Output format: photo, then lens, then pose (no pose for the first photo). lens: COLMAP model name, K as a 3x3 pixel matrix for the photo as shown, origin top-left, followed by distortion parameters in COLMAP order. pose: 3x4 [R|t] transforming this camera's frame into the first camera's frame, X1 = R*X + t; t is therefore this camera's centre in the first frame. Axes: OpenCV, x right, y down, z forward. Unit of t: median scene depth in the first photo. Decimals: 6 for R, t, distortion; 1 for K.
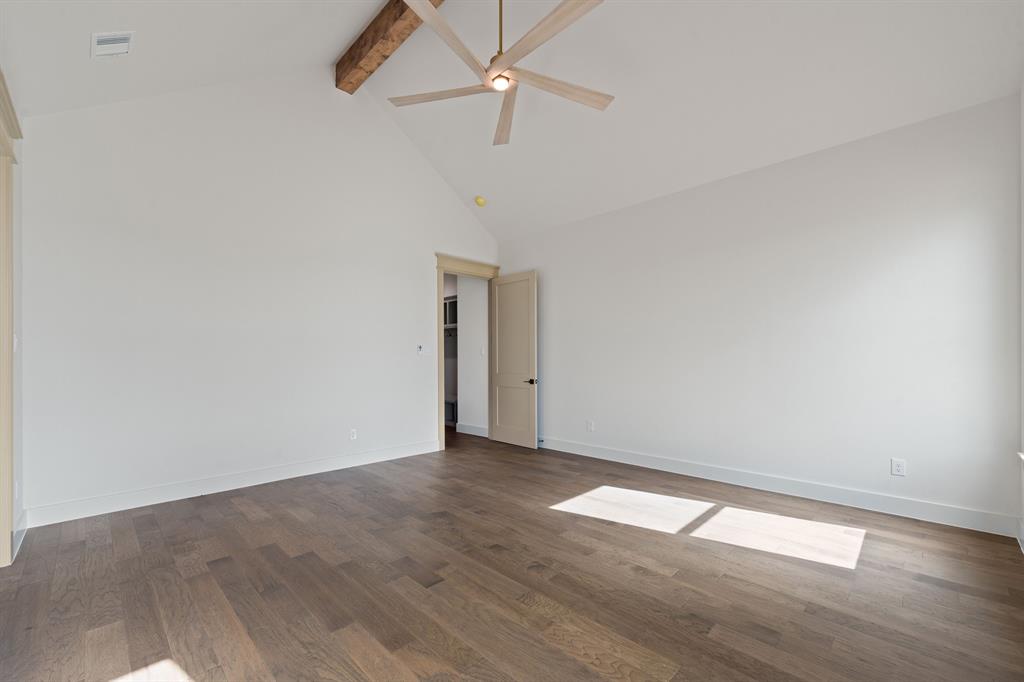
lens RADIAL K [[411.4, 0, 517.4], [0, 411.4, 356.1], [0, 0, 1]] dist [0.000060, 0.000100]
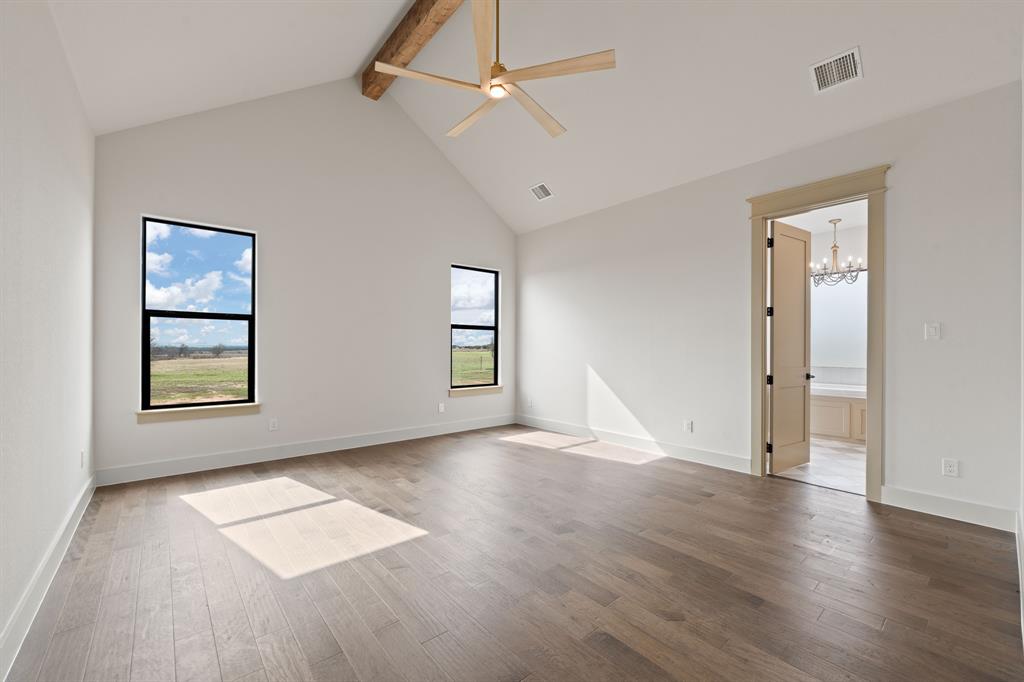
lens RADIAL K [[411.4, 0, 517.4], [0, 411.4, 356.1], [0, 0, 1]] dist [0.000060, 0.000100]
pose [[-0.995656, -0.002263, 0.093082, -0.189098], [-0.001791, 0.999985, 0.005146, 0.030780], [-0.093093, 0.004957, -0.995645, 2.038931]]
